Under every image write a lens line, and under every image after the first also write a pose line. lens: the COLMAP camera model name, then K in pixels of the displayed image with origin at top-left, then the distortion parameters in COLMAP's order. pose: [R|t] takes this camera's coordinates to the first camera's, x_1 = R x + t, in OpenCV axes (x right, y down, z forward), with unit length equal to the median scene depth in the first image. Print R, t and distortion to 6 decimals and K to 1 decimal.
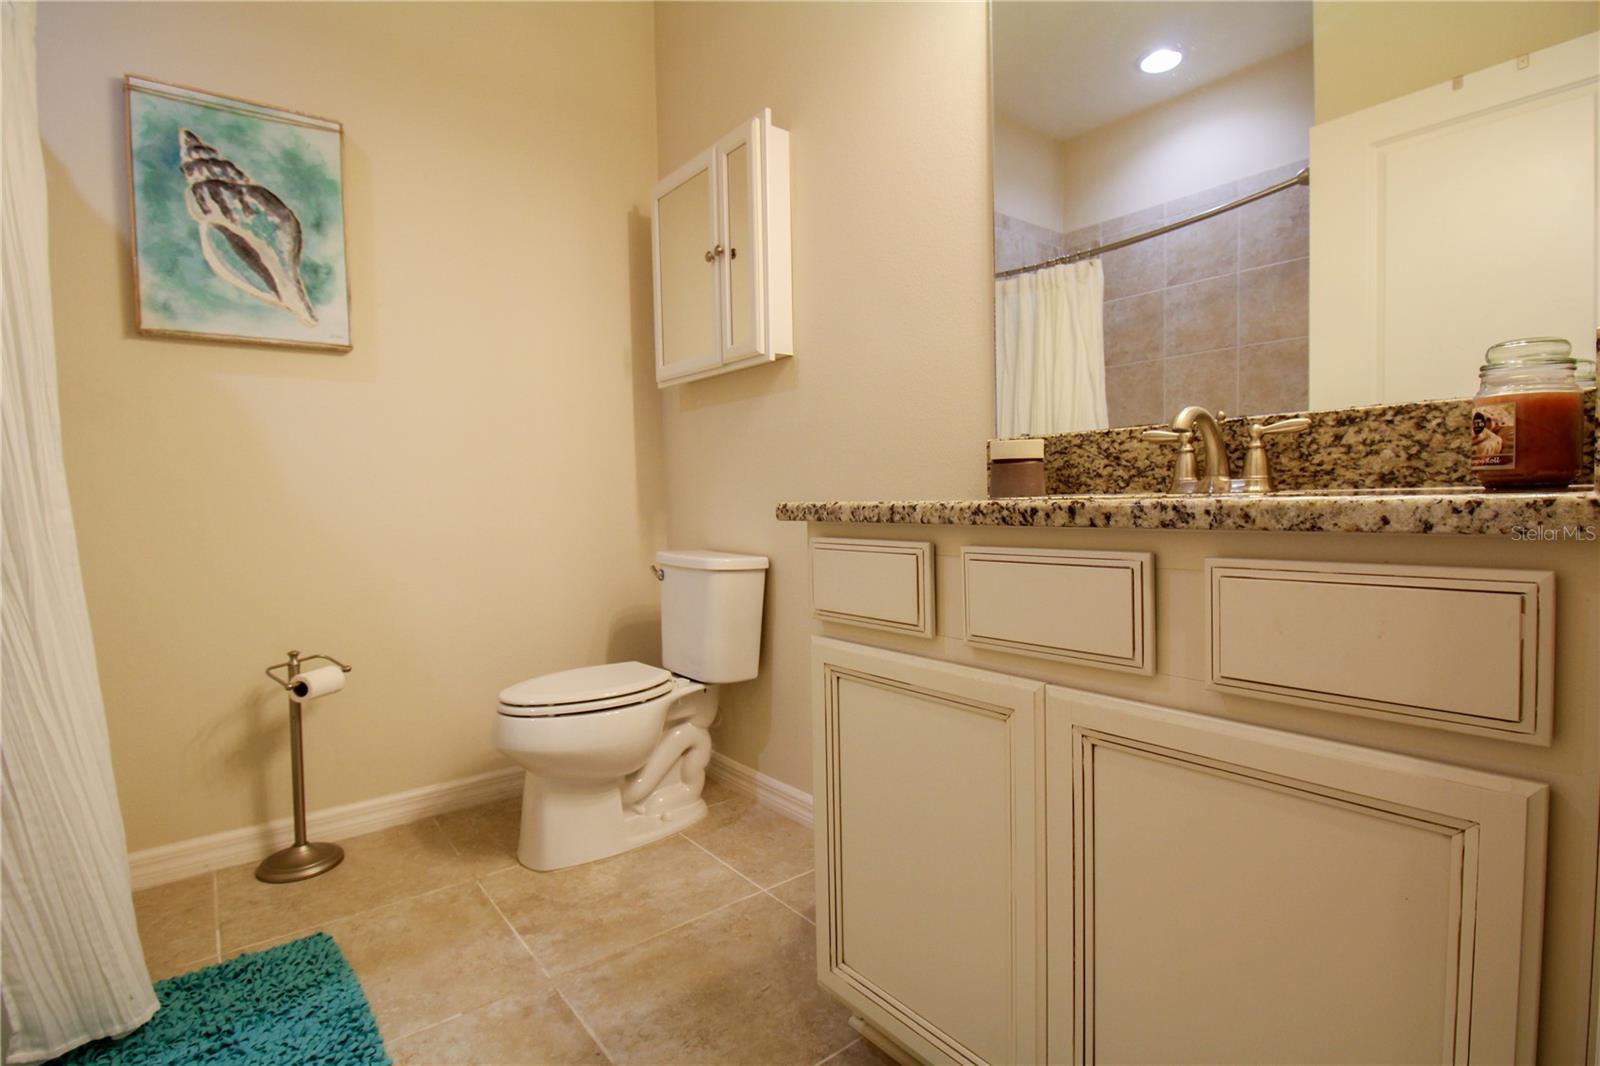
lens RADIAL K [[770.0, 0, 808.5], [0, 770.0, 533.0], [0, 0, 1]] dist [0.002362, -0.015142]
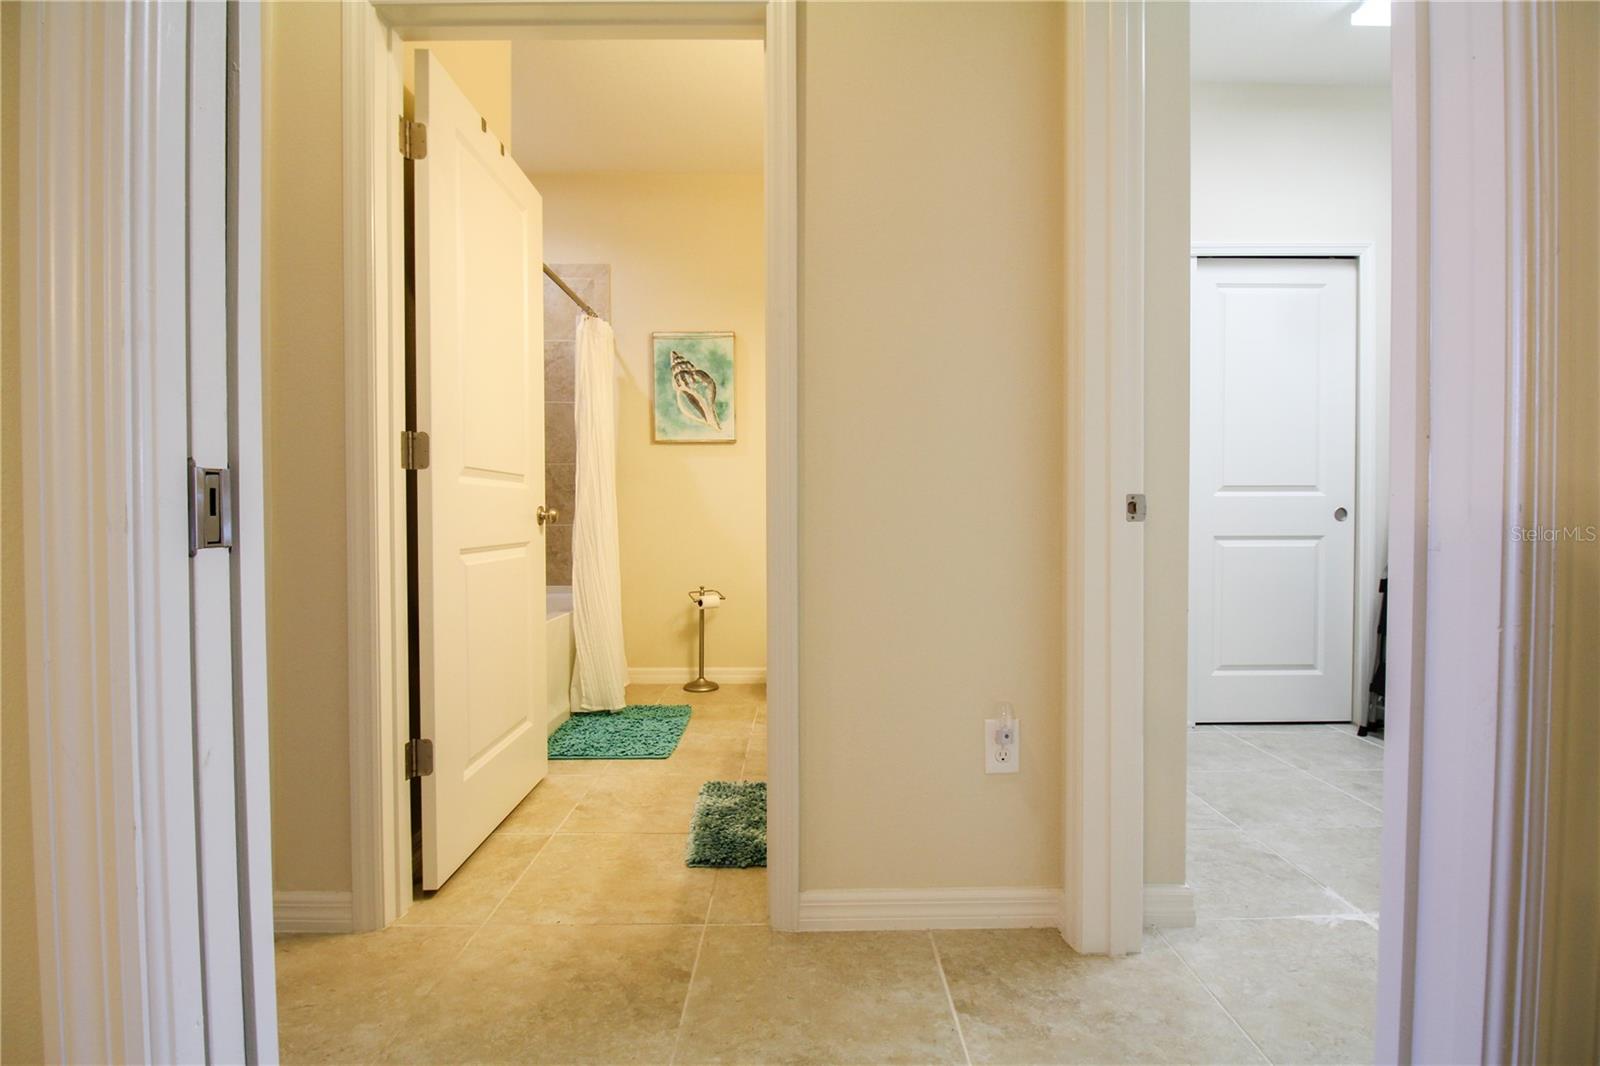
lens RADIAL K [[770.0, 0, 808.5], [0, 770.0, 533.0], [0, 0, 1]] dist [0.002362, -0.015142]
pose [[0.785140, 0.034105, -0.618379, 0.896290], [-0.043732, 0.999043, -0.000426, -0.006548], [0.617773, 0.027377, 0.785880, -0.512977]]
